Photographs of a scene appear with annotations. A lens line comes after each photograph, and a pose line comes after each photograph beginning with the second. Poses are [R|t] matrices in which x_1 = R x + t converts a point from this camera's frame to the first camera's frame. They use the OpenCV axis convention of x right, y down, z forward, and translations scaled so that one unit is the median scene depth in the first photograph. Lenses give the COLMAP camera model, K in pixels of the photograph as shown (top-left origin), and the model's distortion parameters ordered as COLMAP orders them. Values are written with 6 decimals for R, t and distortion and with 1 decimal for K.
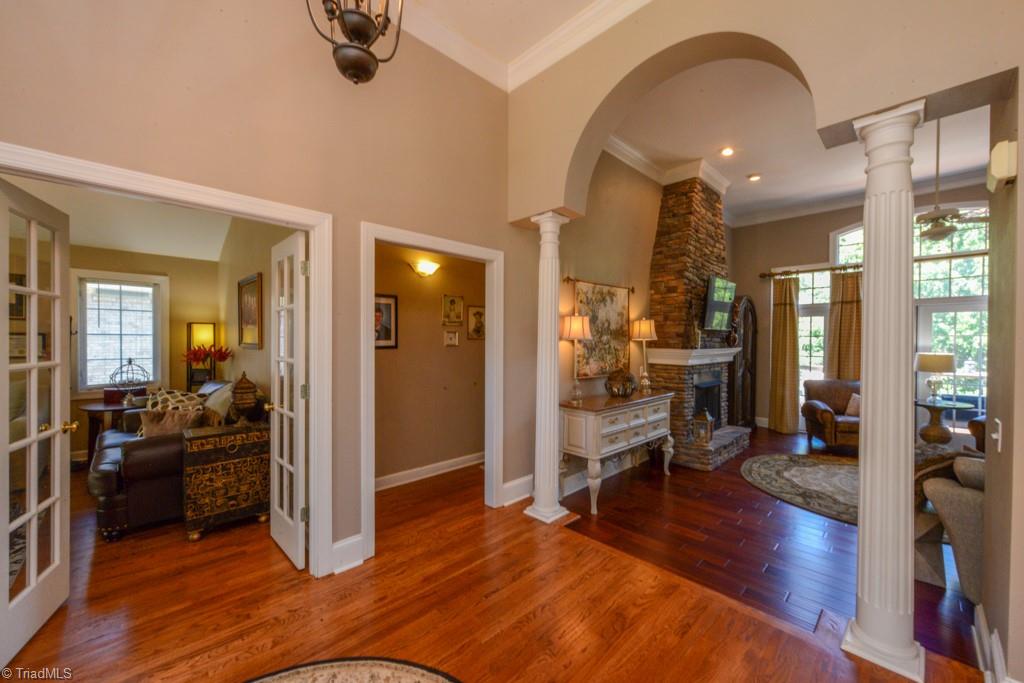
lens RADIAL K [[392.3, 0, 508.4], [0, 392.3, 344.4], [0, 0, 1]] dist [-0.000086, -0.000882]
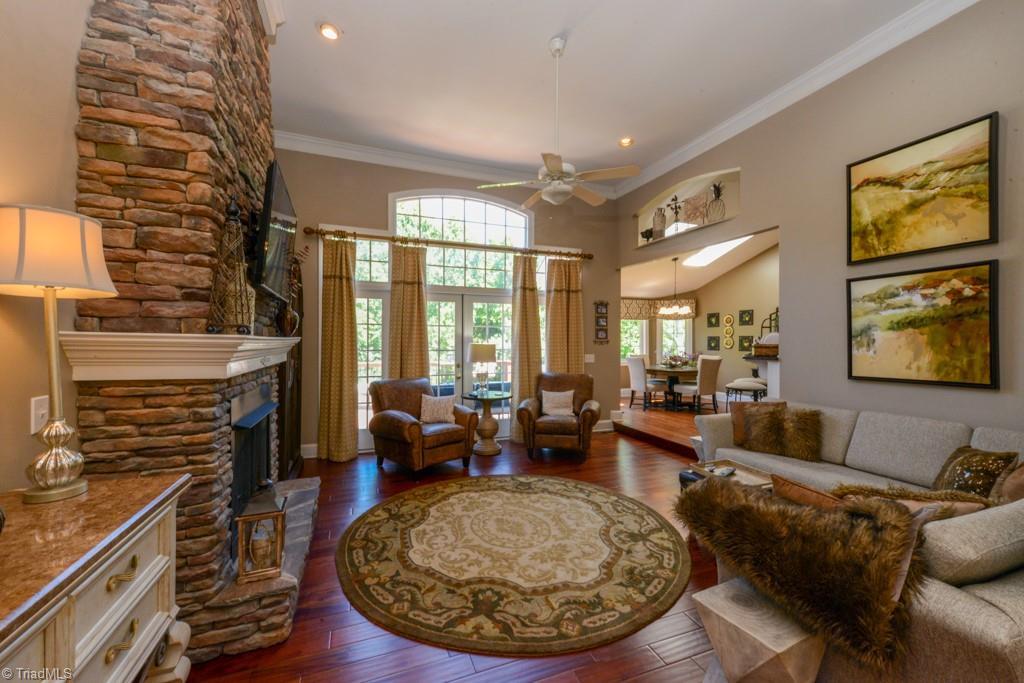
lens RADIAL K [[404.7, 0, 510.3], [0, 404.7, 343.2], [0, 0, 1]] dist [0.011963, -0.003228]
pose [[0.389414, -0.005168, 0.921048, 0.211802], [0.006993, 0.999972, 0.002654, 0.022038], [-0.921036, 0.005408, 0.389439, 0.602575]]
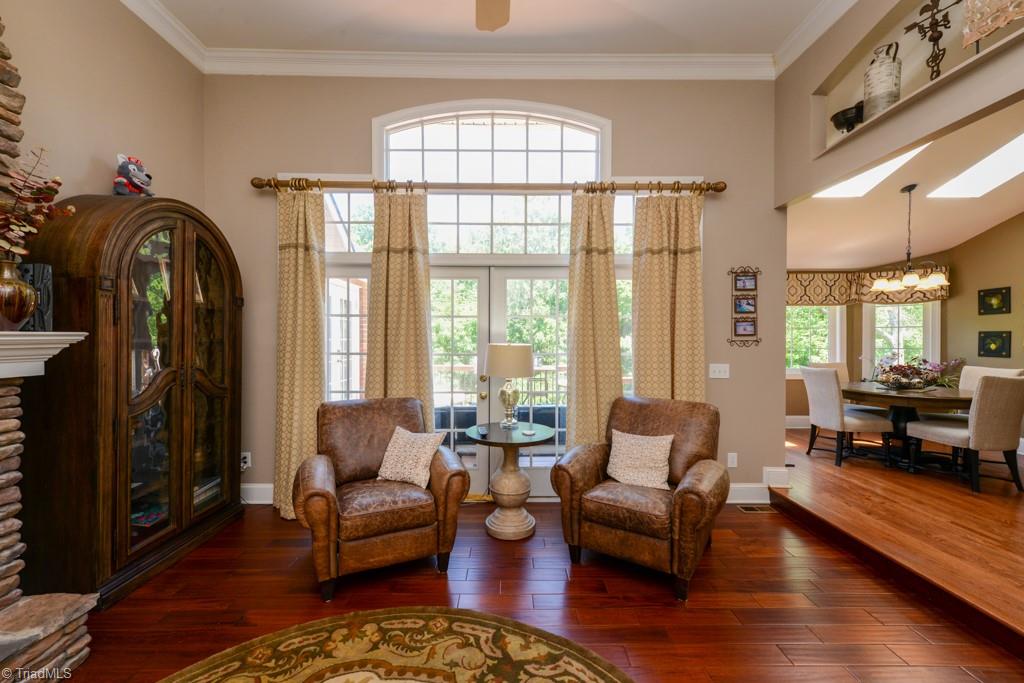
lens RADIAL K [[404.7, 0, 510.3], [0, 404.7, 343.2], [0, 0, 1]] dist [0.011963, -0.003228]
pose [[0.685333, -0.004938, 0.728213, 0.719143], [0.005589, 0.999983, 0.001521, 0.022920], [-0.728209, 0.003028, 0.685349, 0.647957]]
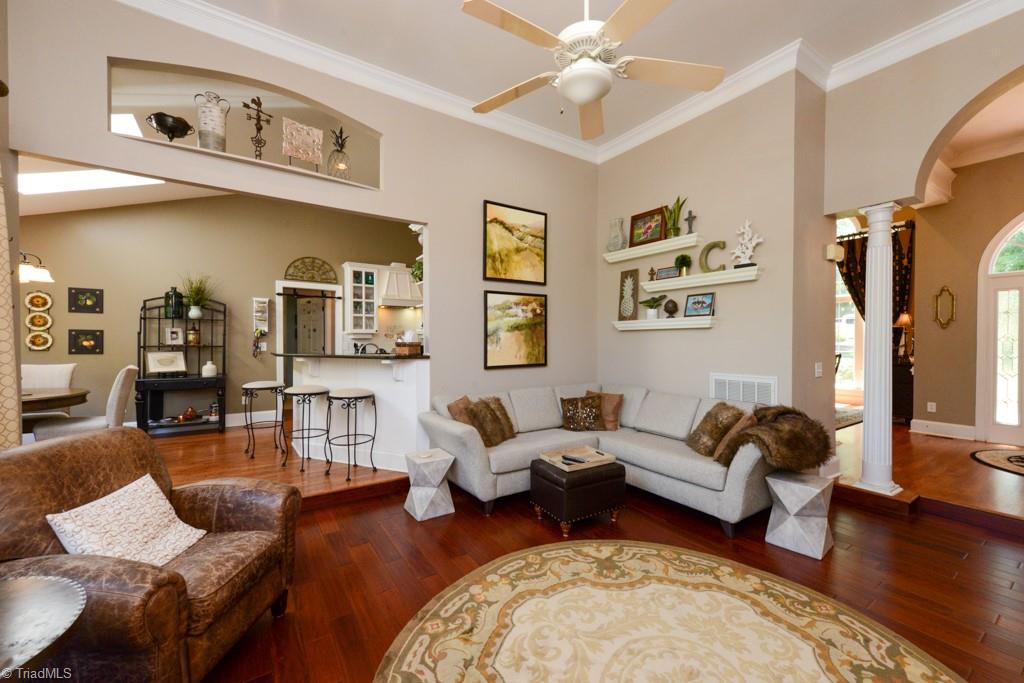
lens RADIAL K [[404.7, 0, 510.3], [0, 404.7, 343.2], [0, 0, 1]] dist [0.011963, -0.003228]
pose [[-0.983181, -0.004333, 0.182582, 0.866719], [-0.001061, 0.999837, 0.018014, 0.016932], [-0.182631, 0.017518, -0.983026, 1.199403]]
